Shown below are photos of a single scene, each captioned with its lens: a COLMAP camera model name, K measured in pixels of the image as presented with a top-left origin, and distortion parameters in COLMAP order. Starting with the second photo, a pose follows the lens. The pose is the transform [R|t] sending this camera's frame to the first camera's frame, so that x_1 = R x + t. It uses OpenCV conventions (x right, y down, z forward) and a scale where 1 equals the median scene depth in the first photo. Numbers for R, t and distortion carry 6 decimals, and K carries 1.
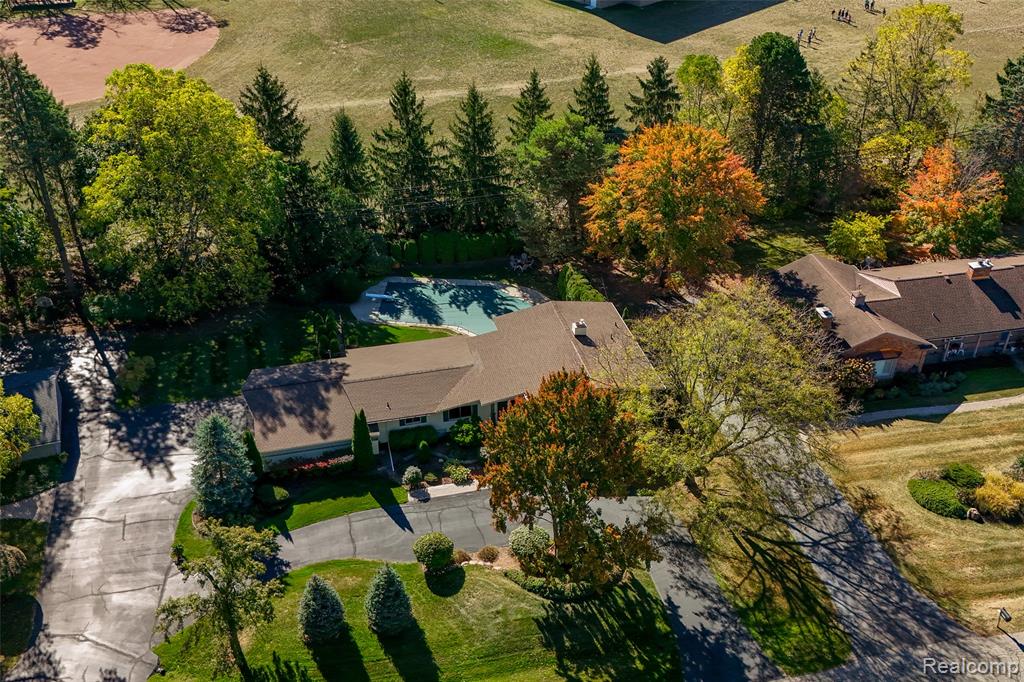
lens RADIAL K [[1049.4, 0, 512.0], [0, 1049.4, 341.0], [0, 0, 1]] dist [0.240064, -0.581190]
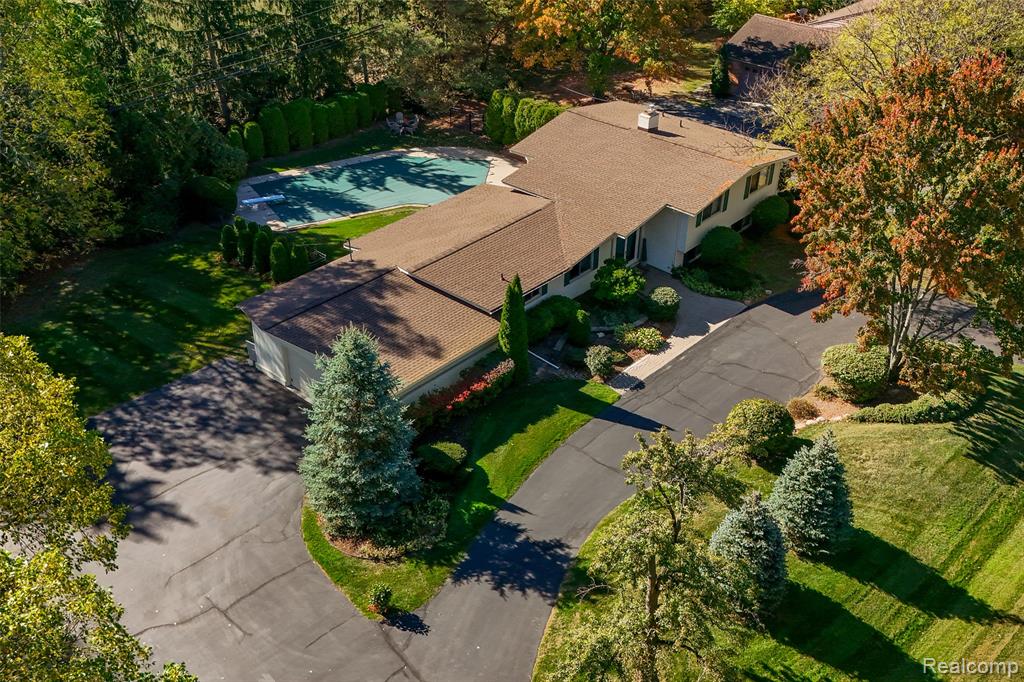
lens RADIAL K [[1049.4, 0, 512.0], [0, 1049.4, 341.0], [0, 0, 1]] dist [0.240064, -0.581190]
pose [[0.828745, -0.306247, 0.468397, -0.423665], [0.314732, 0.947128, 0.062387, 0.060477], [-0.462738, 0.095716, 0.881313, 0.465987]]
